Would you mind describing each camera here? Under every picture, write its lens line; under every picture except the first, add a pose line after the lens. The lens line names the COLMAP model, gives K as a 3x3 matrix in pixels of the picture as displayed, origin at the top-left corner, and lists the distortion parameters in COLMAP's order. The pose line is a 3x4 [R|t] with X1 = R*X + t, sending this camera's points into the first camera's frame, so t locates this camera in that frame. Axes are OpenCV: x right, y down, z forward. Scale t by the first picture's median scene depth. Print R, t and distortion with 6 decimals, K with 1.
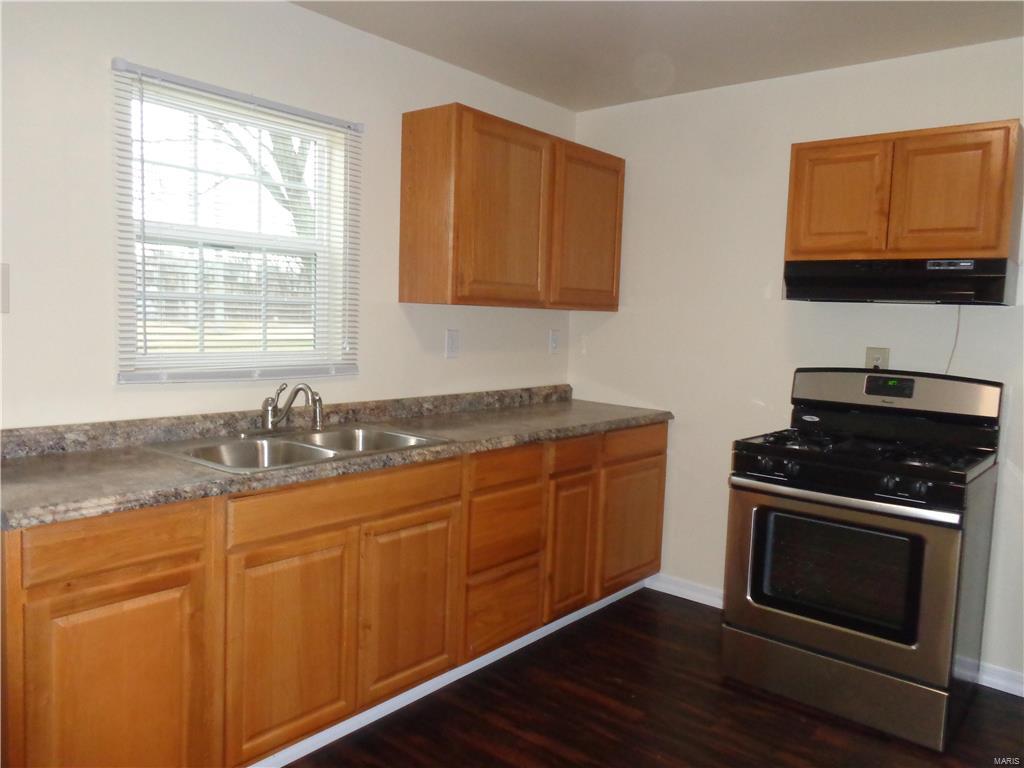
lens RADIAL K [[774.1, 0, 518.5], [0, 774.1, 381.6], [0, 0, 1]] dist [0.000257, 0.006757]
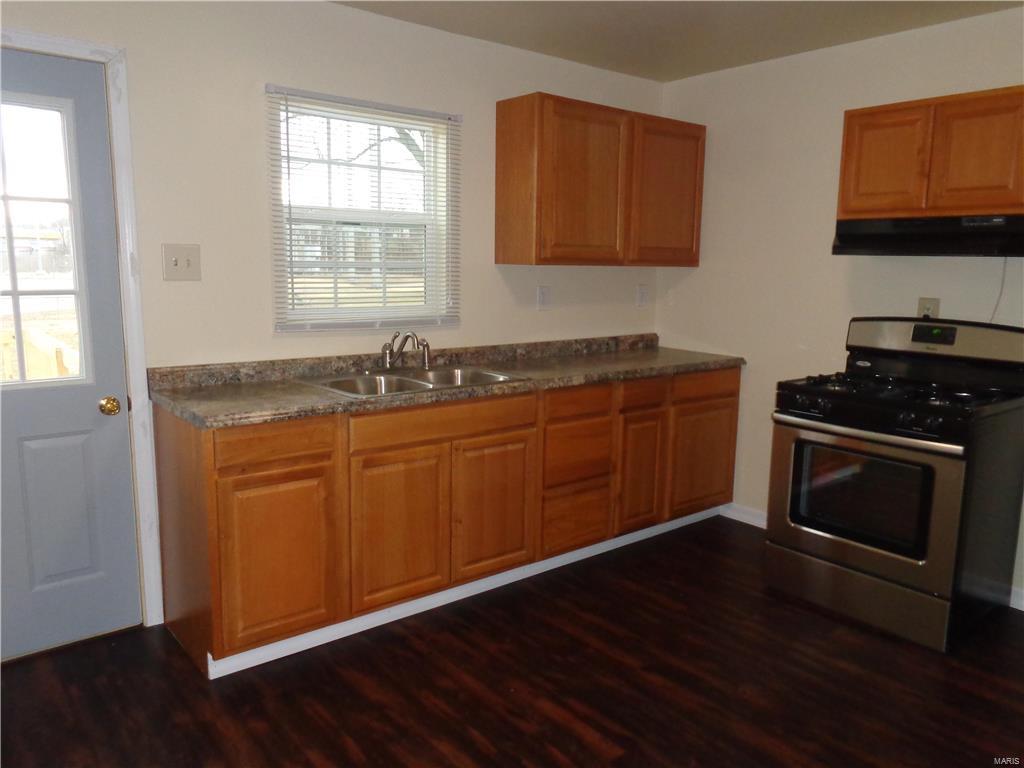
lens RADIAL K [[768.7, 0, 512.0], [0, 768.7, 384.0], [0, 0, 1]] dist [-0.003643, 0.001310]
pose [[0.981011, 0.011618, -0.193605, 0.115020], [0.001217, 0.997816, 0.066046, 0.004365], [0.193949, -0.065028, 0.978854, -0.182454]]
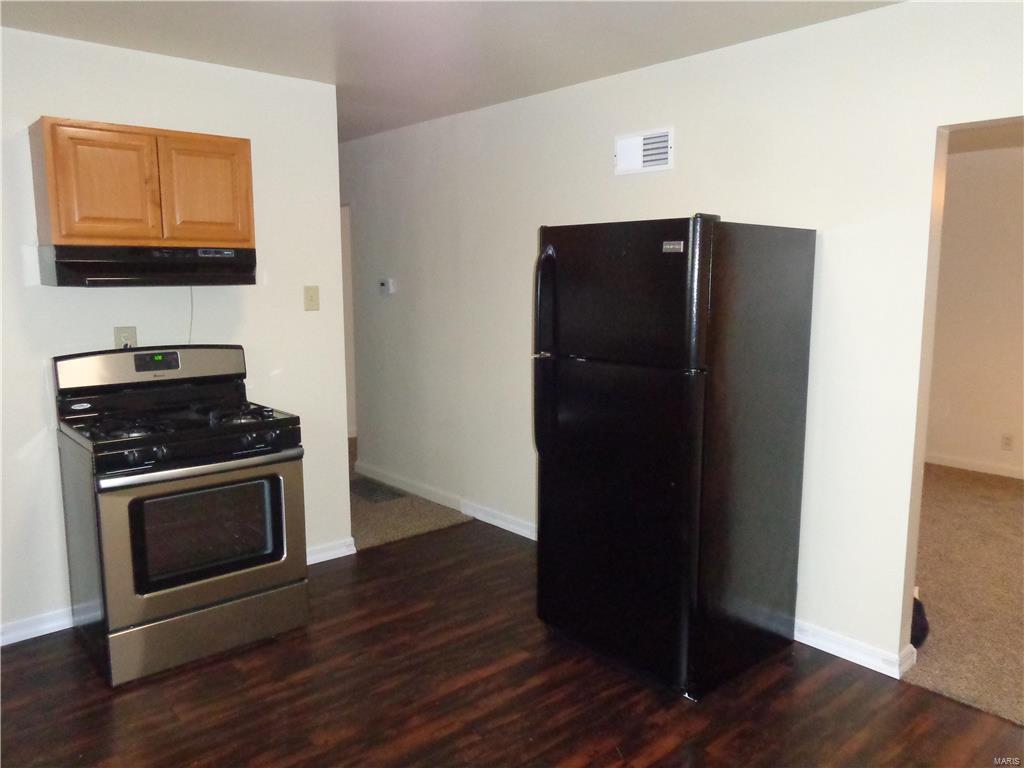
lens RADIAL K [[768.7, 0, 512.0], [0, 768.7, 384.0], [0, 0, 1]] dist [-0.003643, 0.001310]
pose [[0.163419, -0.177471, 0.970463, -0.526371], [0.096856, 0.981821, 0.163238, -0.096359], [-0.981791, 0.067319, 0.177637, 0.336585]]
